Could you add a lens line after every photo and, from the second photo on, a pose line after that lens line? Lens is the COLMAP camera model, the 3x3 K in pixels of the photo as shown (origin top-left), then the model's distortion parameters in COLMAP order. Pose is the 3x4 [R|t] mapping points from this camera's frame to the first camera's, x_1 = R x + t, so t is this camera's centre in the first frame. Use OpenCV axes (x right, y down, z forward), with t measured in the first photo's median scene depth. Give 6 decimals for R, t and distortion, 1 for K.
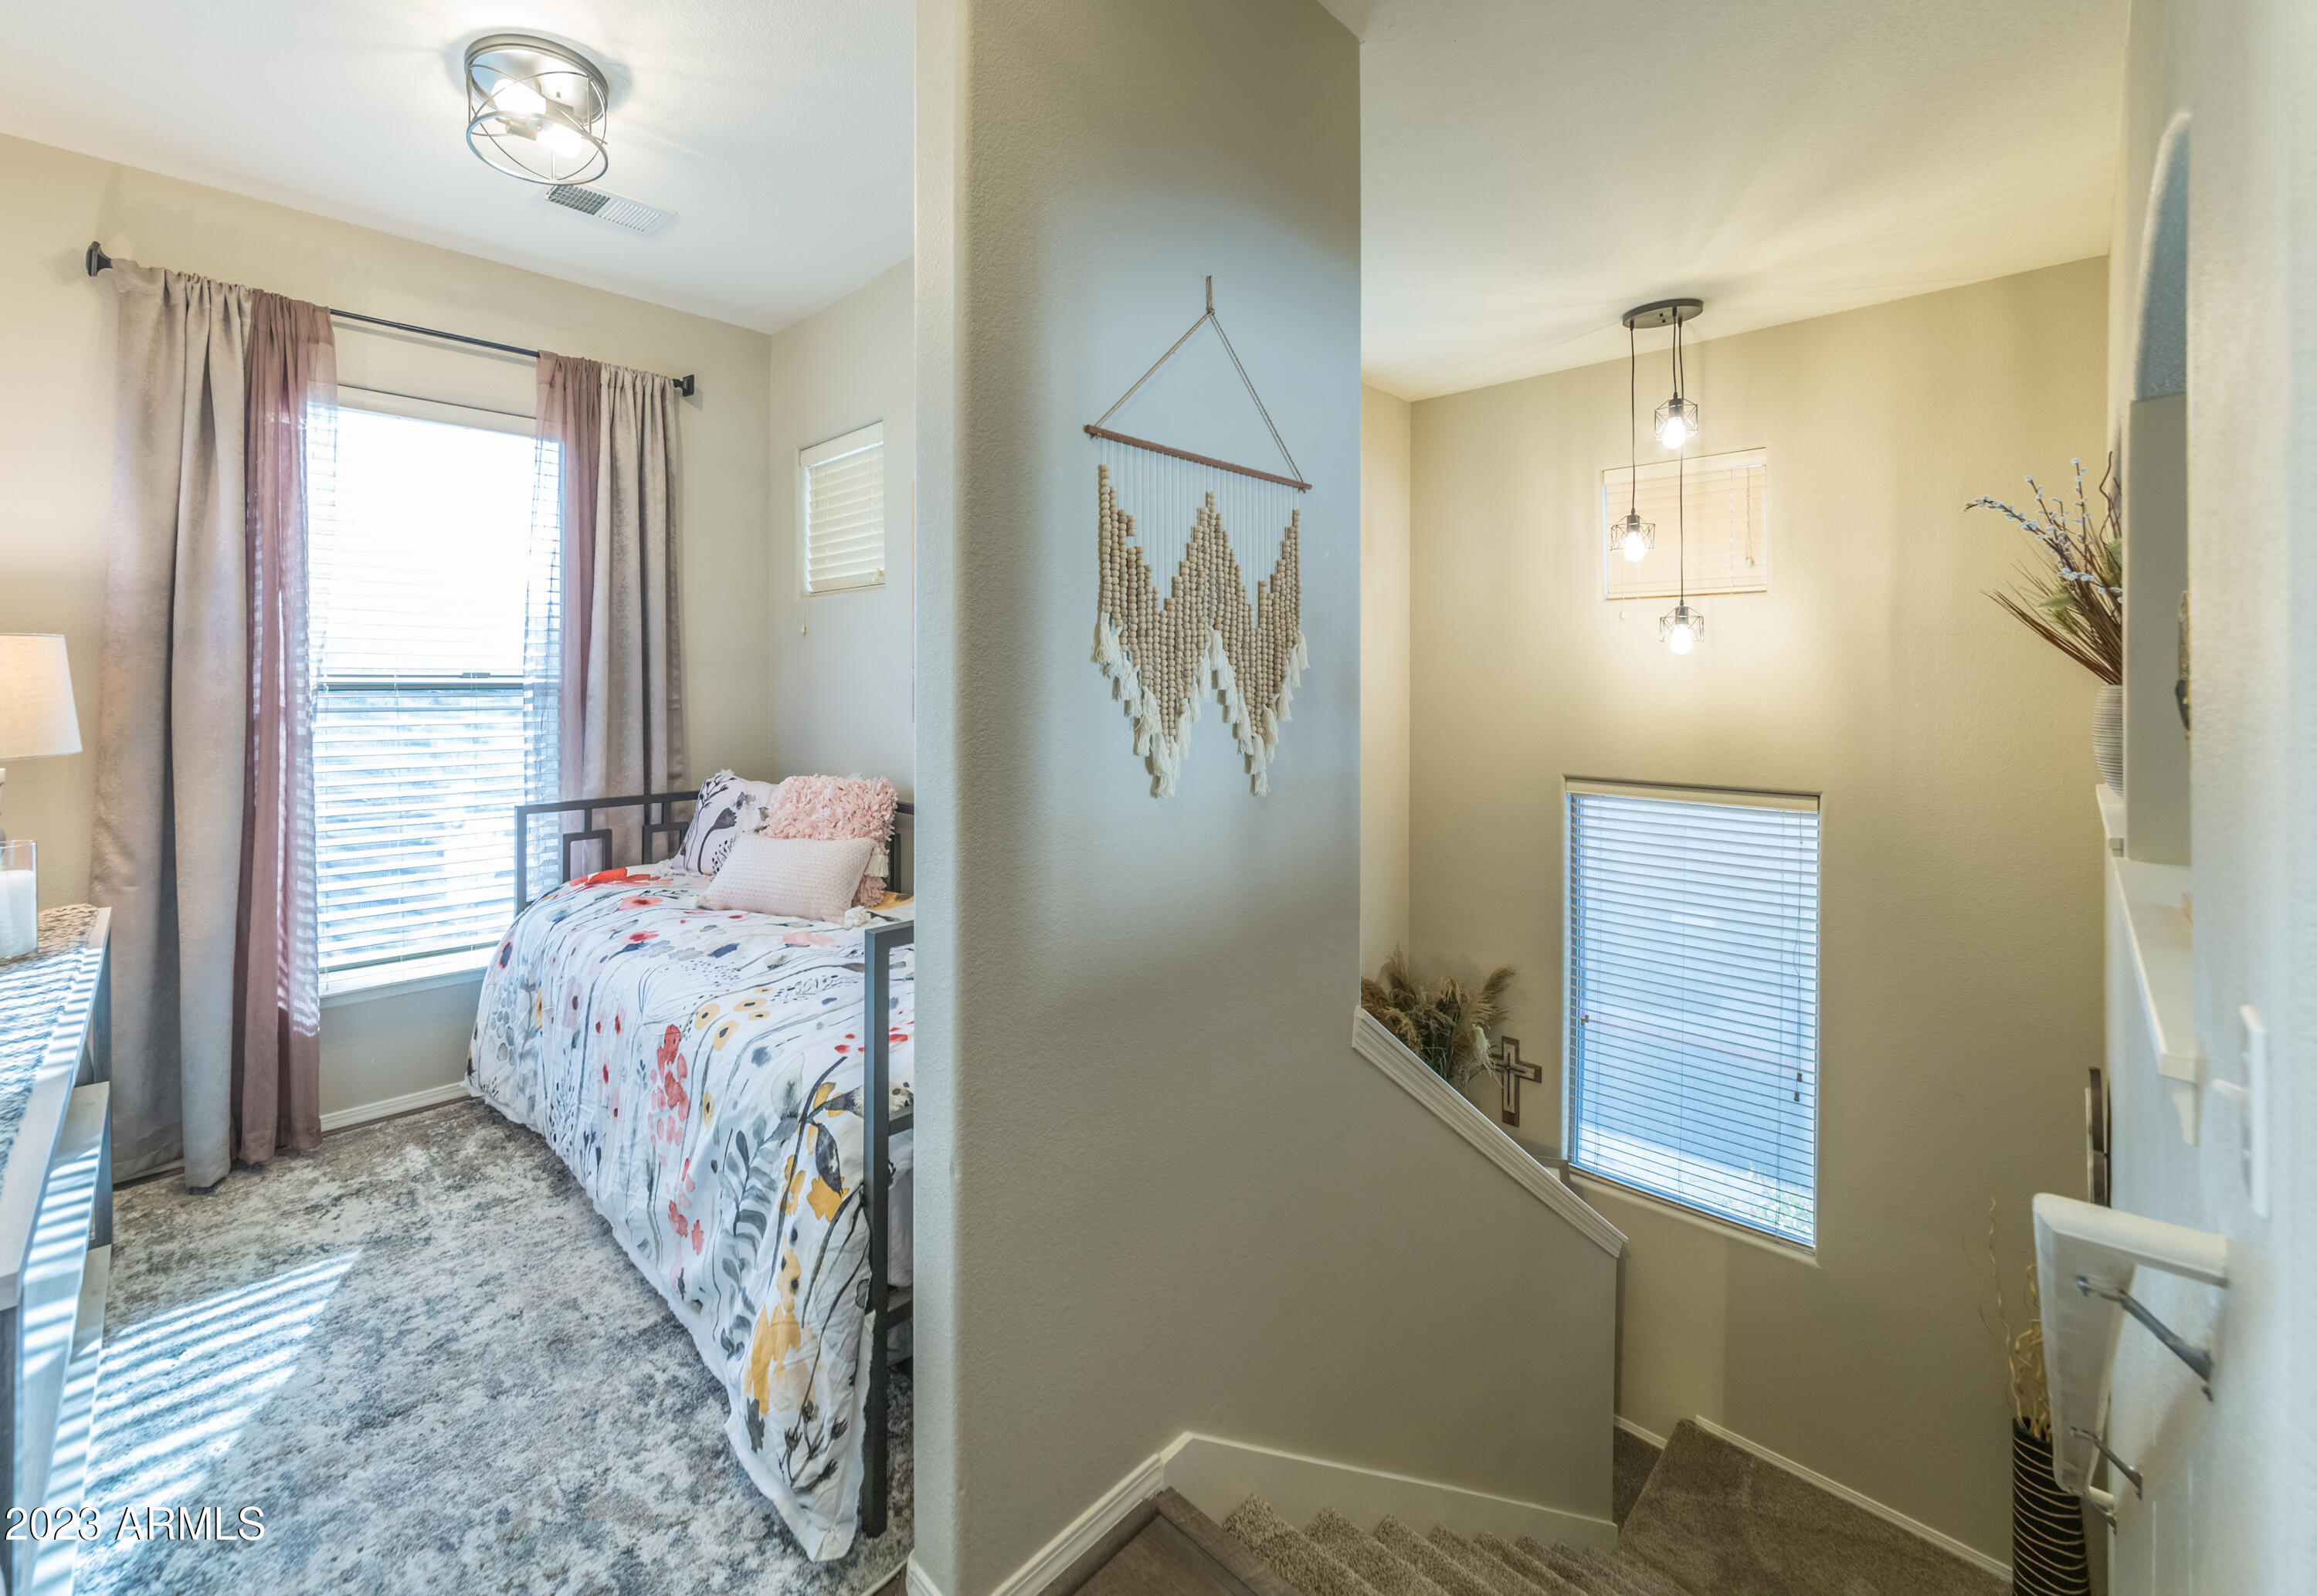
lens RADIAL K [[1091.0, 0, 1065.3], [0, 1091.0, 678.7], [0, 0, 1]] dist [-0.013656, -0.004333]
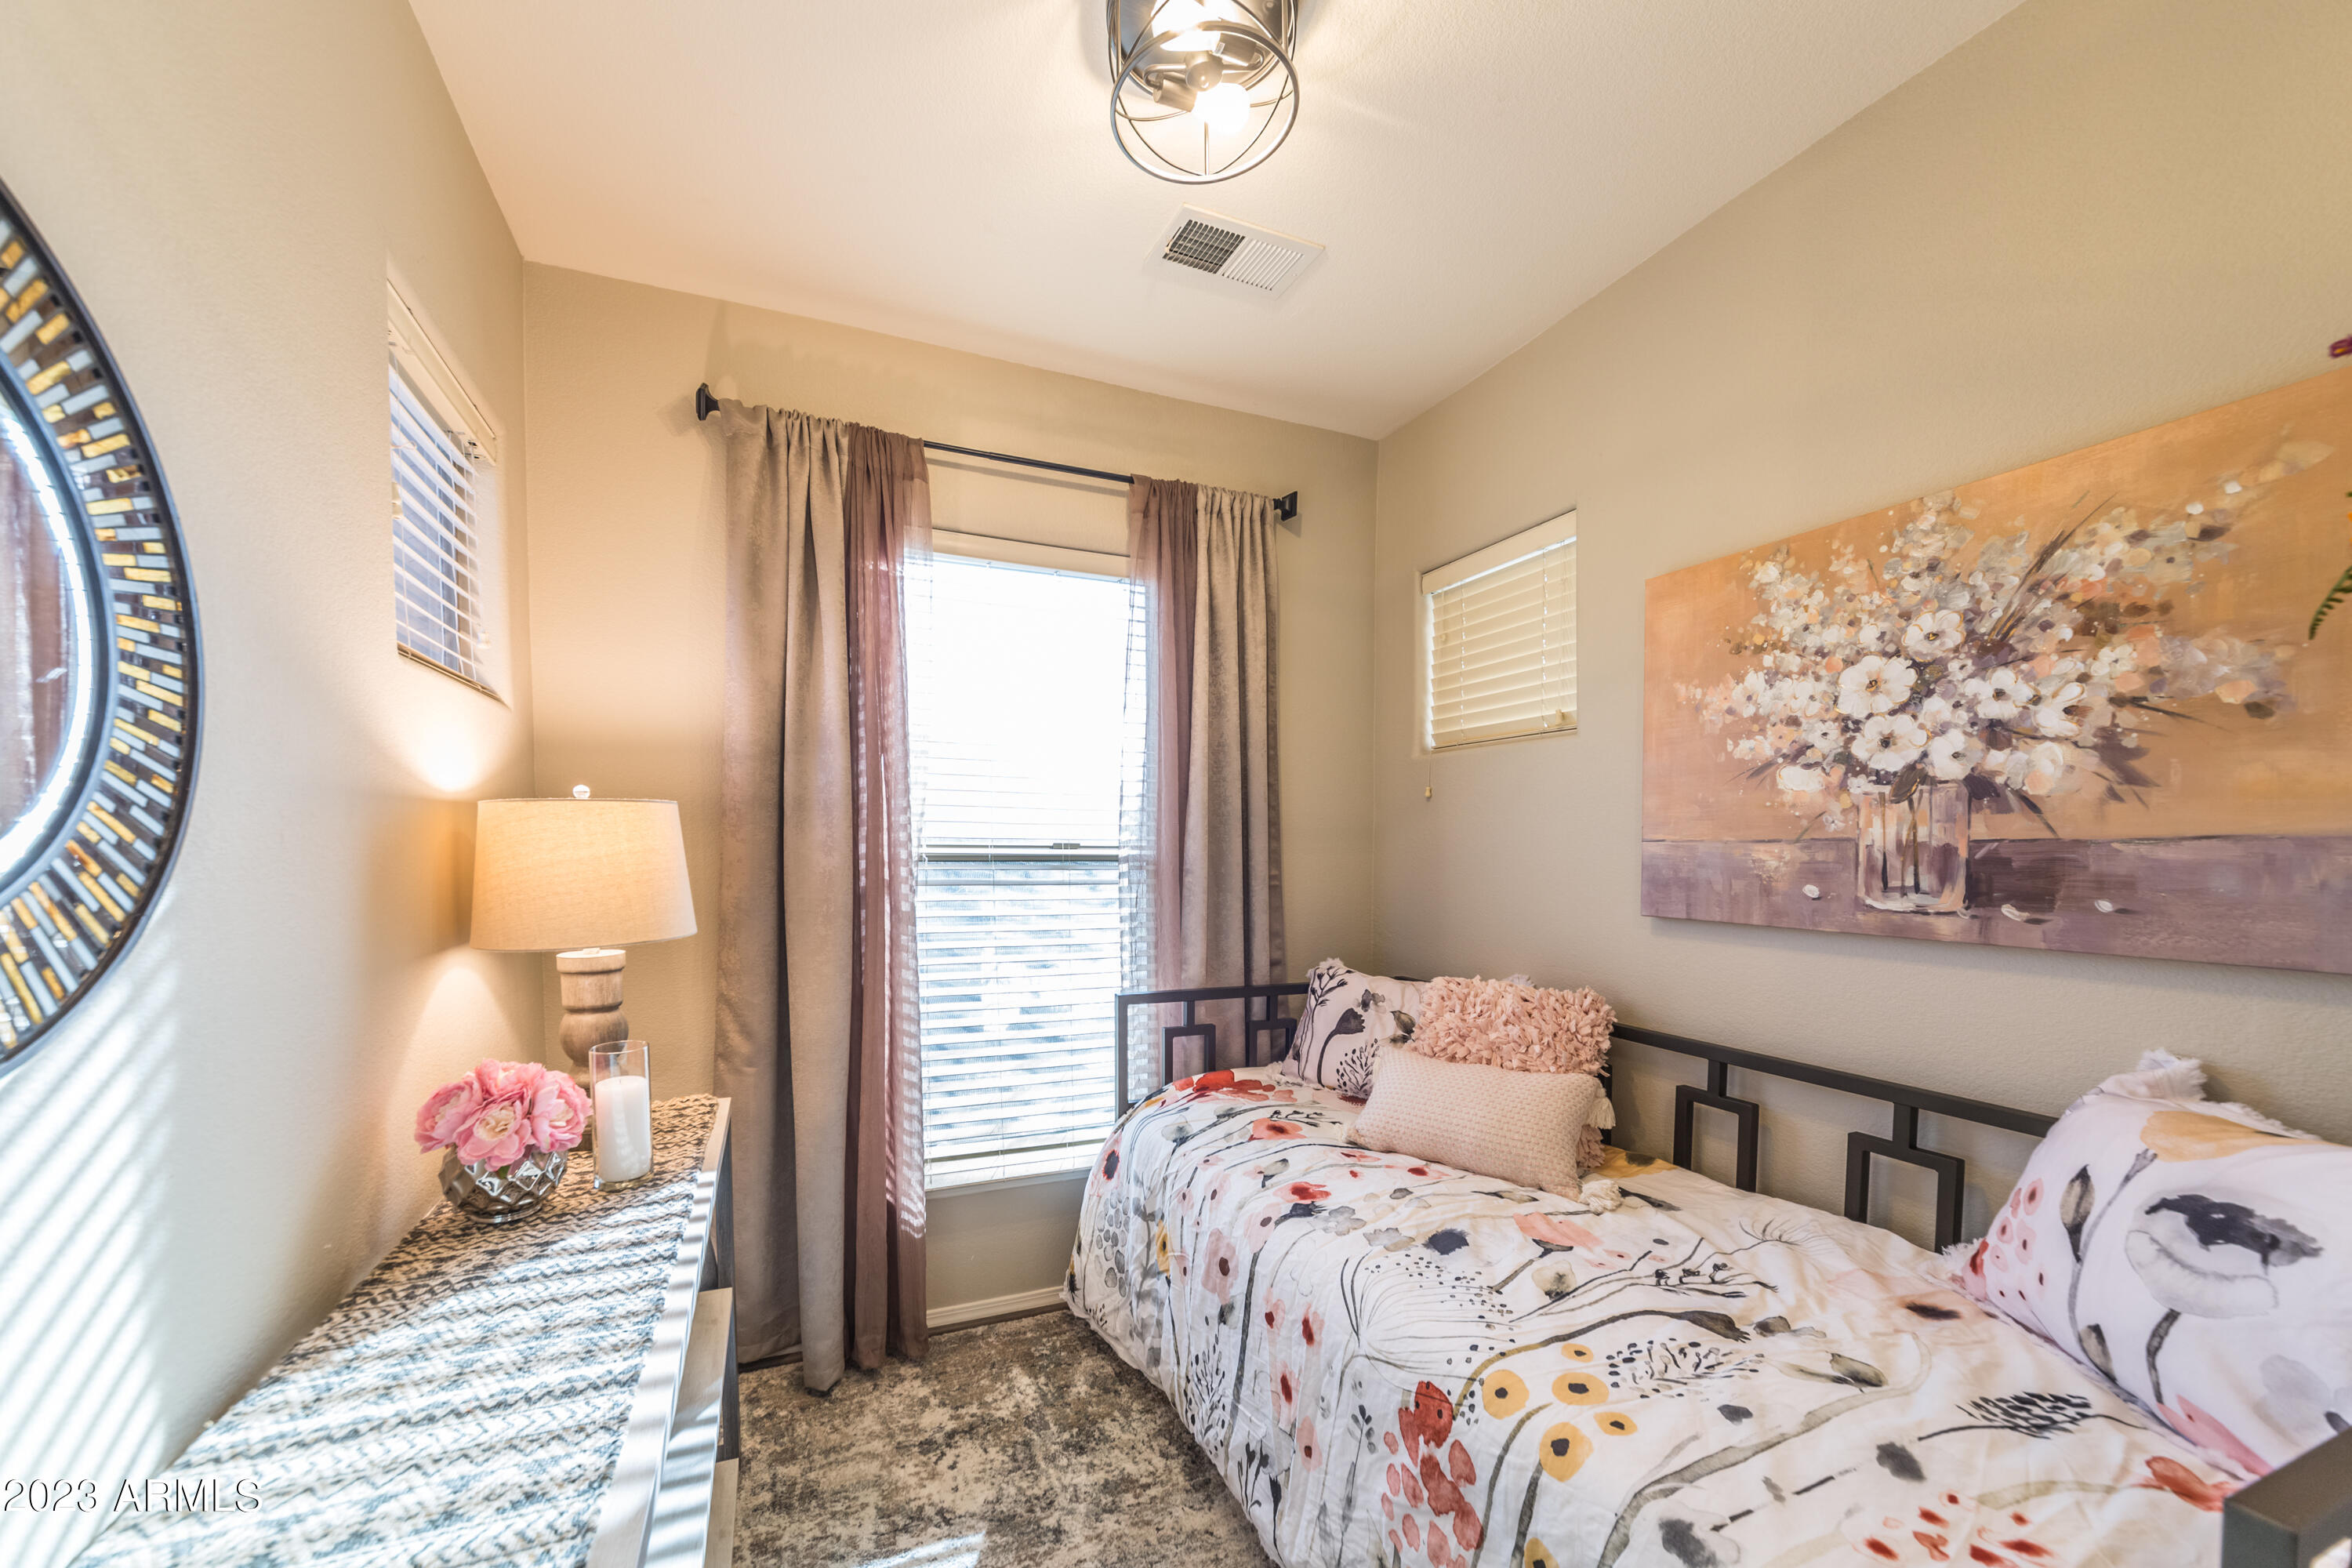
lens RADIAL K [[830.3, 0, 1126.9], [0, 830.3, 890.5], [0, 0, 1]] dist [-0.014587, 0.004219]
pose [[0.955227, 0.023732, -0.294920, -0.317051], [-0.005537, 0.998037, 0.062378, -0.010466], [0.295822, -0.057952, 0.953484, 0.383949]]
